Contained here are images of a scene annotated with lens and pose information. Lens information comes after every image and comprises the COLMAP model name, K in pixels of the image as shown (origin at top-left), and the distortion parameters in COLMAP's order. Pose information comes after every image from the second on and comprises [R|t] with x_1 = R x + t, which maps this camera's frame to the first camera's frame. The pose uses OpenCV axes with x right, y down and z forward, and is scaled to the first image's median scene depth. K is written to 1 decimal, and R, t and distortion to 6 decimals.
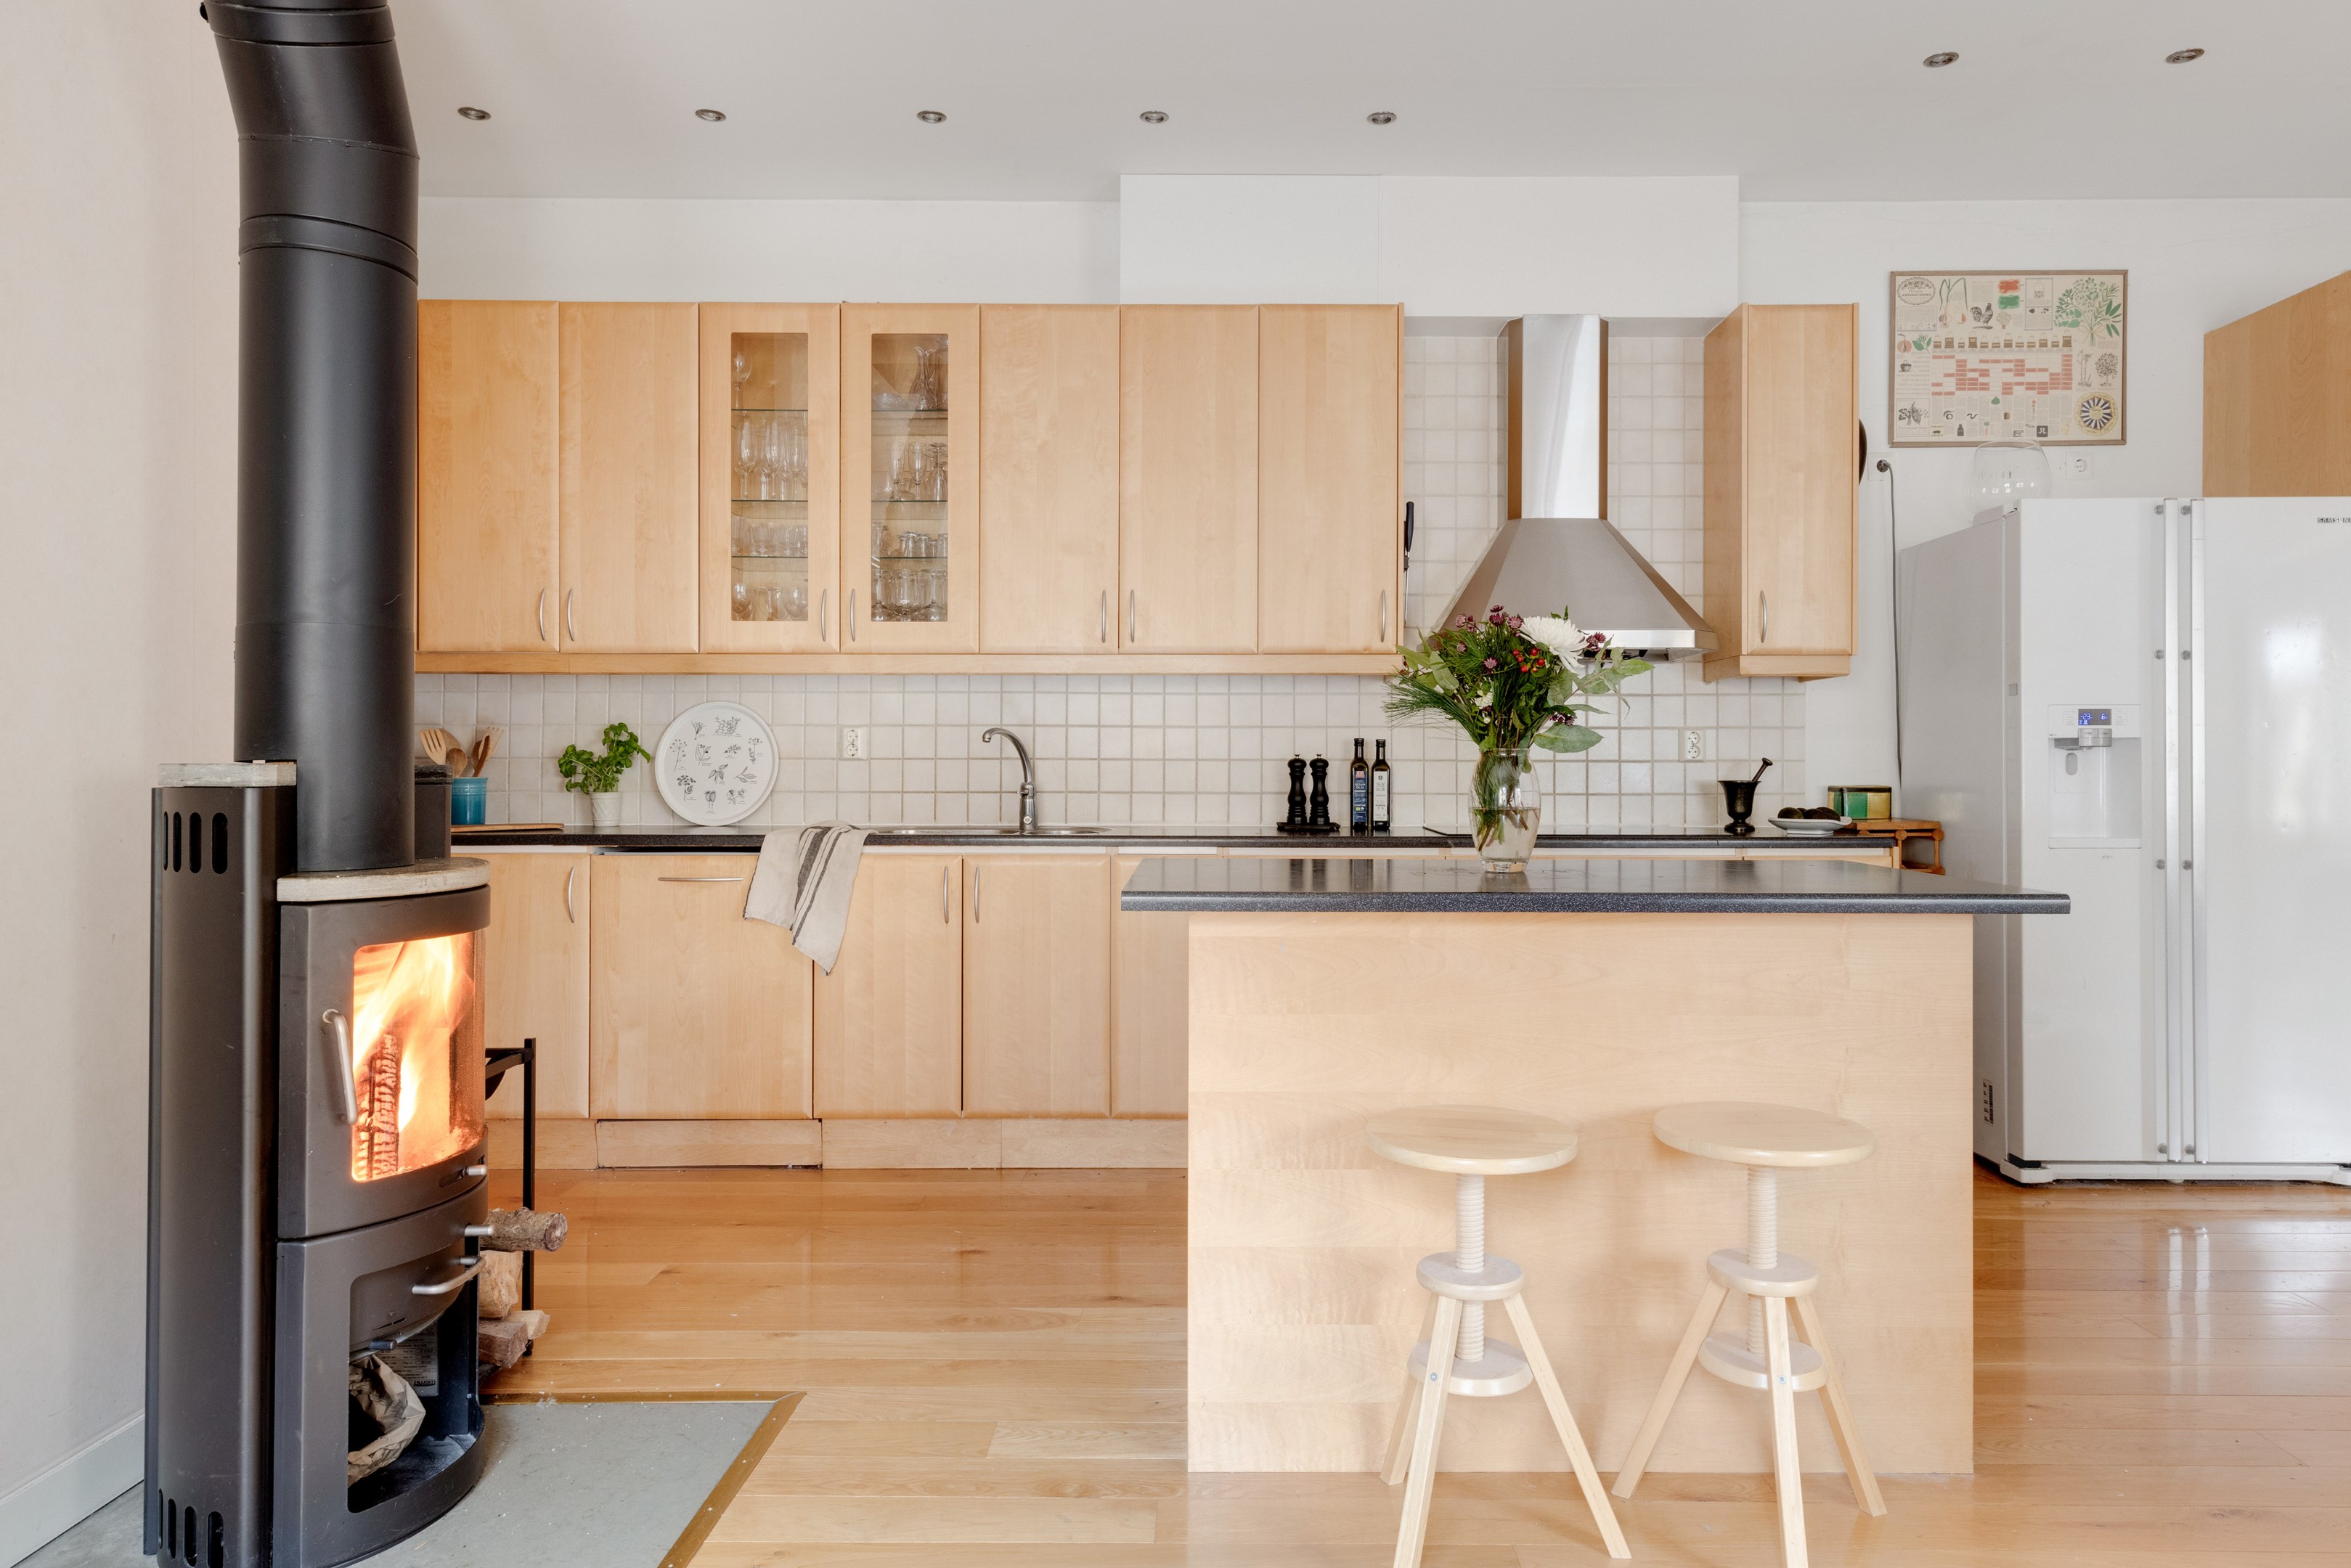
lens RADIAL K [[1493.9, 0, 1182.2], [0, 1493.9, 764.1], [0, 0, 1]] dist [0.014215, -0.001147]
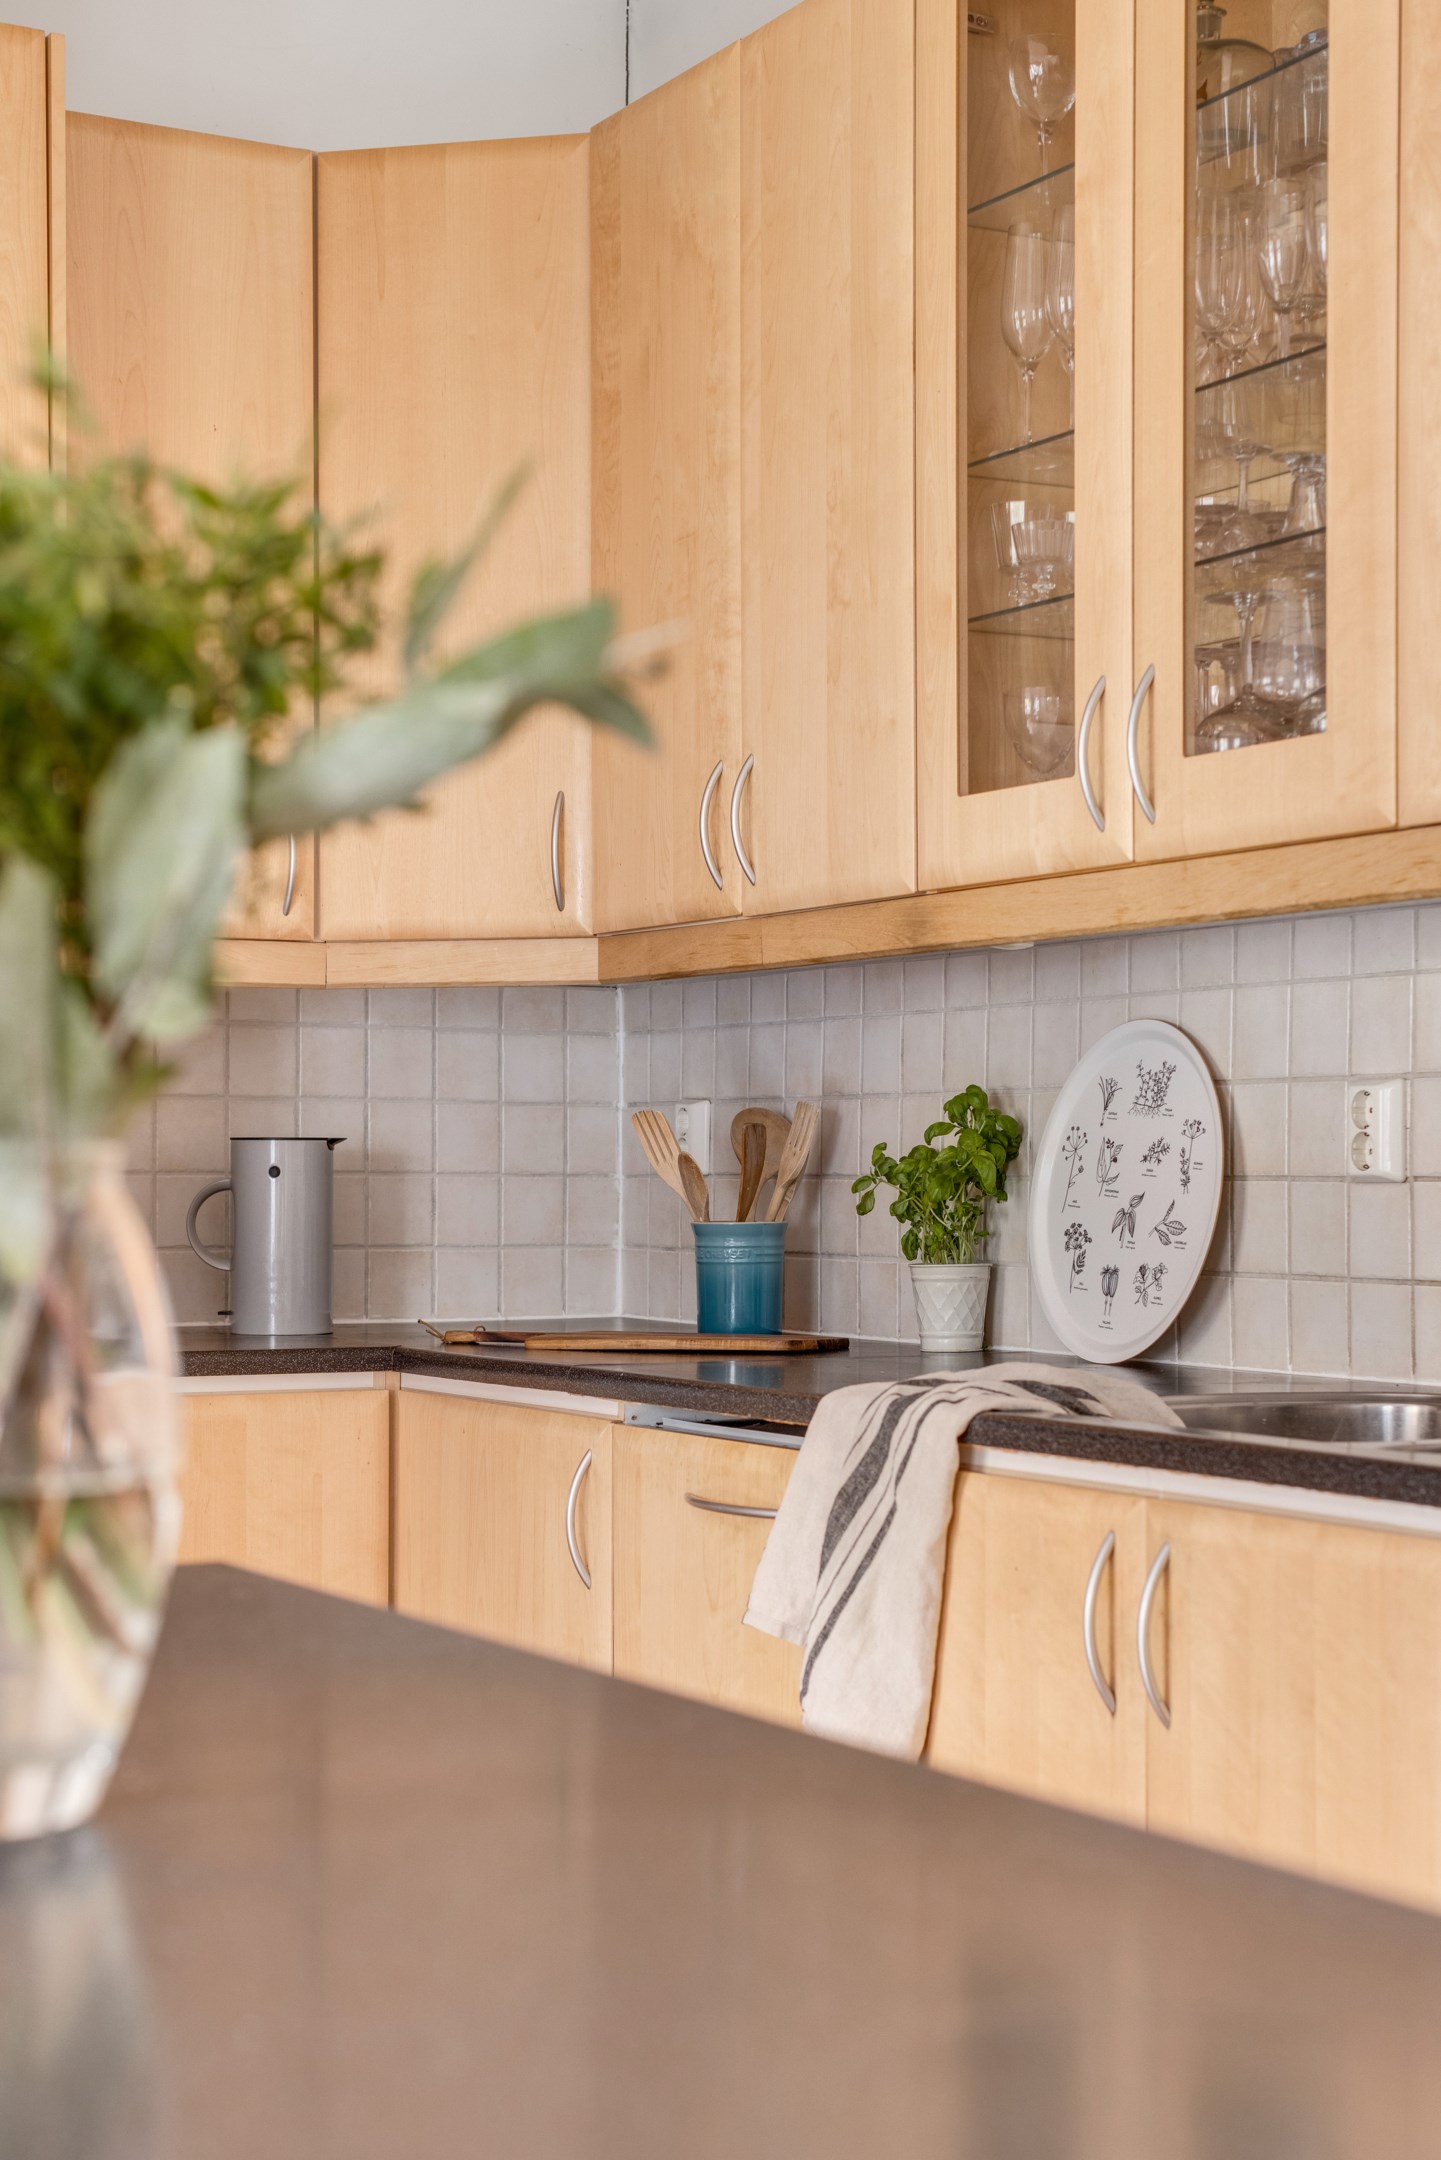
lens RADIAL K [[3523.2, 0, 726.6], [0, 3523.2, 1097.8], [0, 0, 1]] dist [0.166656, 0.000000]
pose [[0.495751, -0.020198, -0.868230, 0.427637], [-0.000546, 0.999722, -0.023568, -0.003170], [0.868465, 0.012158, 0.495602, 0.553816]]
